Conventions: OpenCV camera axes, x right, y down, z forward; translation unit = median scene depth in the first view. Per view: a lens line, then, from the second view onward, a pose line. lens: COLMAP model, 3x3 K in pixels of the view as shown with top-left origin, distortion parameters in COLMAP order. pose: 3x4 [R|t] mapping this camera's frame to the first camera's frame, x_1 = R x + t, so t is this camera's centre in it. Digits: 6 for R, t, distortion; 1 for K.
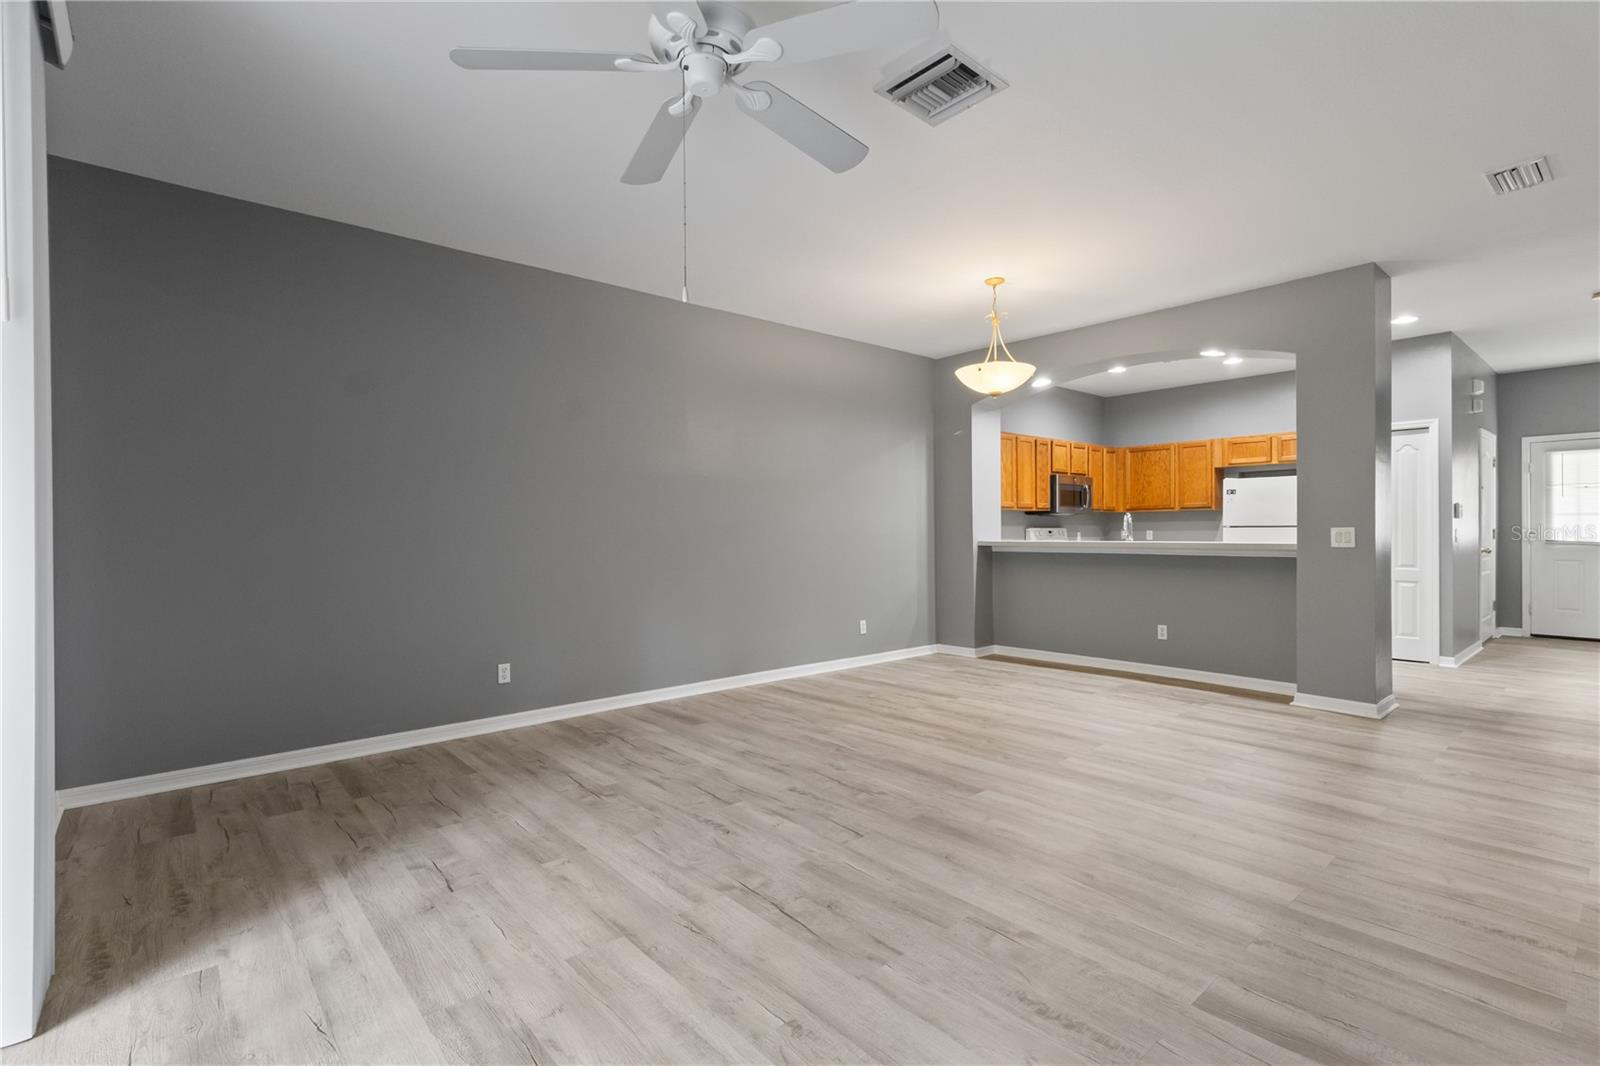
lens RADIAL K [[742.4, 0, 803.2], [0, 742.4, 534.9], [0, 0, 1]] dist [-0.000980, 0.002137]
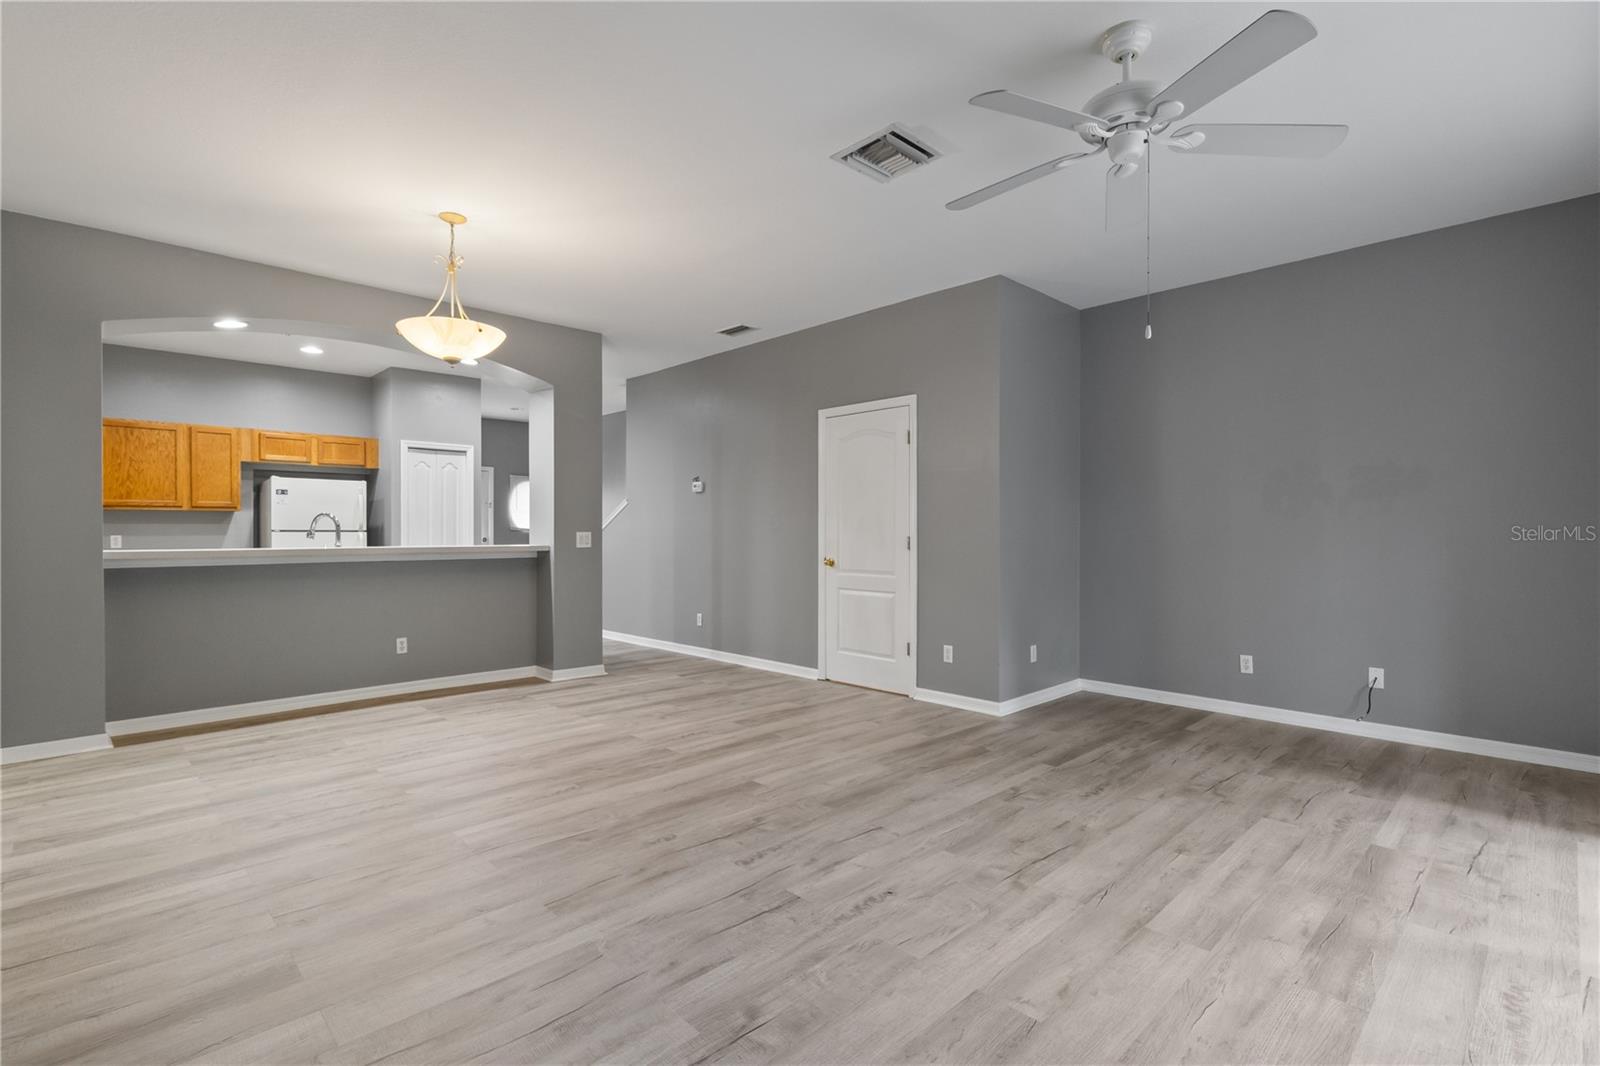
lens RADIAL K [[742.4, 0, 797.9], [0, 742.4, 530.2], [0, 0, 1]] dist [-0.000980, 0.002137]
pose [[-0.046801, 0.007983, 0.998872, -0.381392], [0.007708, 0.999941, -0.007630, -0.000244], [-0.998875, 0.007342, -0.046859, 0.465931]]
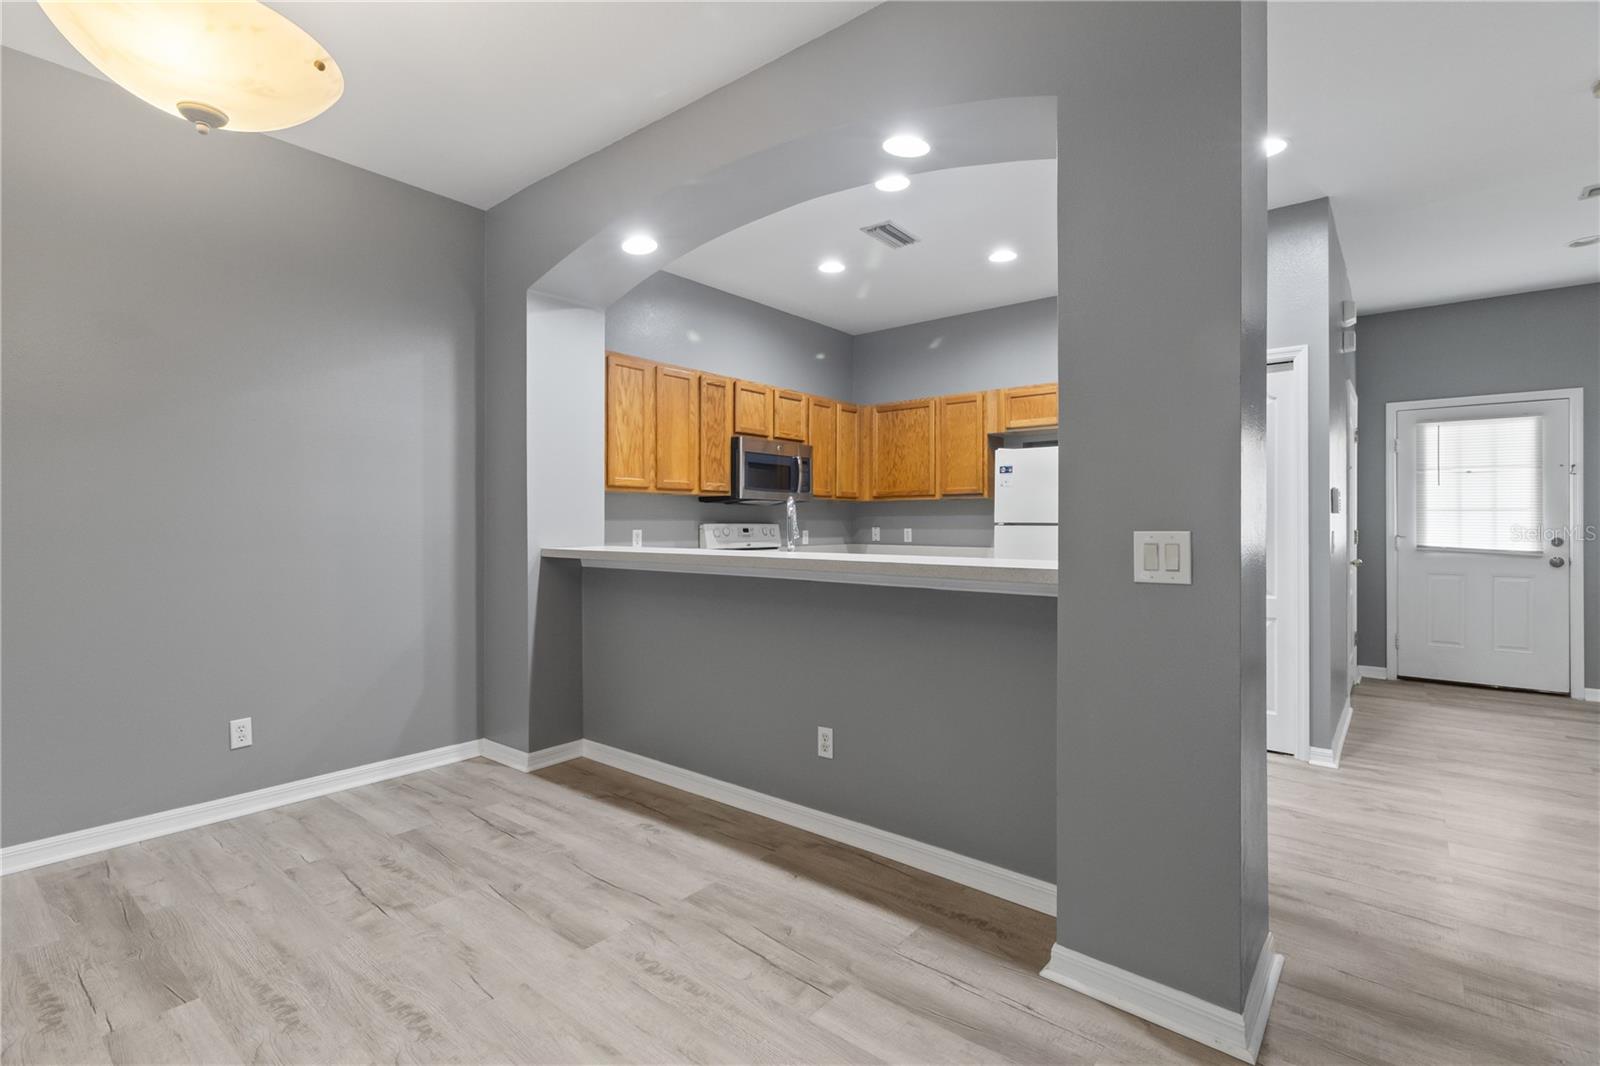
lens RADIAL K [[742.4, 0, 797.2], [0, 742.4, 521.9], [0, 0, 1]] dist [-0.000980, 0.002137]
pose [[0.985630, 0.007658, 0.168746, 0.322072], [-0.006220, 0.999940, -0.009046, -0.006553], [-0.168805, 0.007866, 0.985618, 0.441806]]
